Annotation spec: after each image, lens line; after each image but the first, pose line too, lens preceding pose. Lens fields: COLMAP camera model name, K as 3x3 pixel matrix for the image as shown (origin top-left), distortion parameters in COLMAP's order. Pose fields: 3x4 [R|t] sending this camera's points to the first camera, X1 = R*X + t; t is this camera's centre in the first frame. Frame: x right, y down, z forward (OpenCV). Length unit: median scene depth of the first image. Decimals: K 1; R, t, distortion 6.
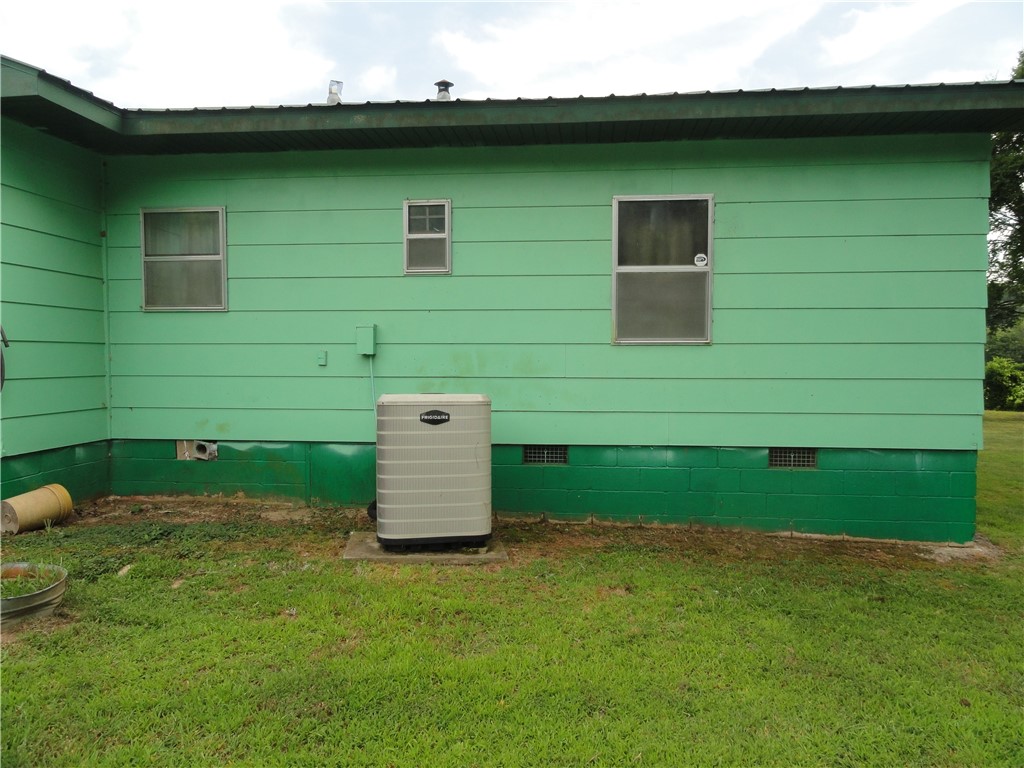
lens RADIAL K [[720.2, 0, 509.8], [0, 720.2, 384.7], [0, 0, 1]] dist [0.002549, -0.003008]
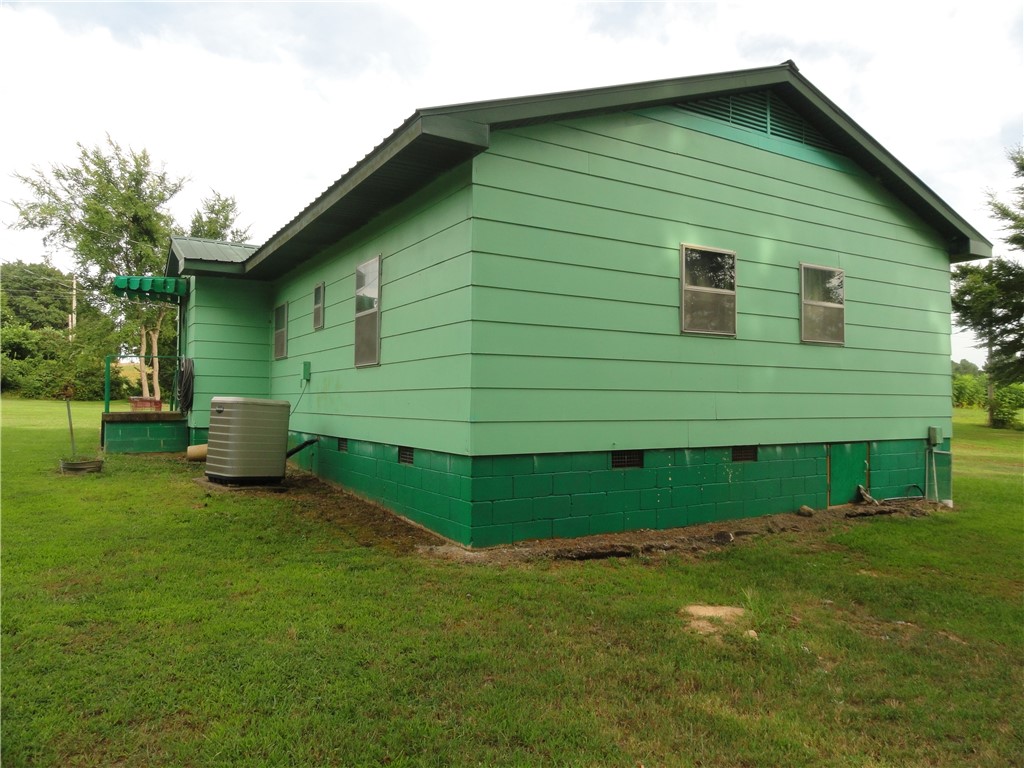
lens RADIAL K [[720.2, 0, 509.8], [0, 720.2, 384.7], [0, 0, 1]] dist [0.002549, -0.003008]
pose [[0.588309, -0.026166, -0.808212, 1.432804], [0.017521, 0.999654, -0.019610, 0.007346], [0.808446, -0.002624, 0.588564, 0.397441]]
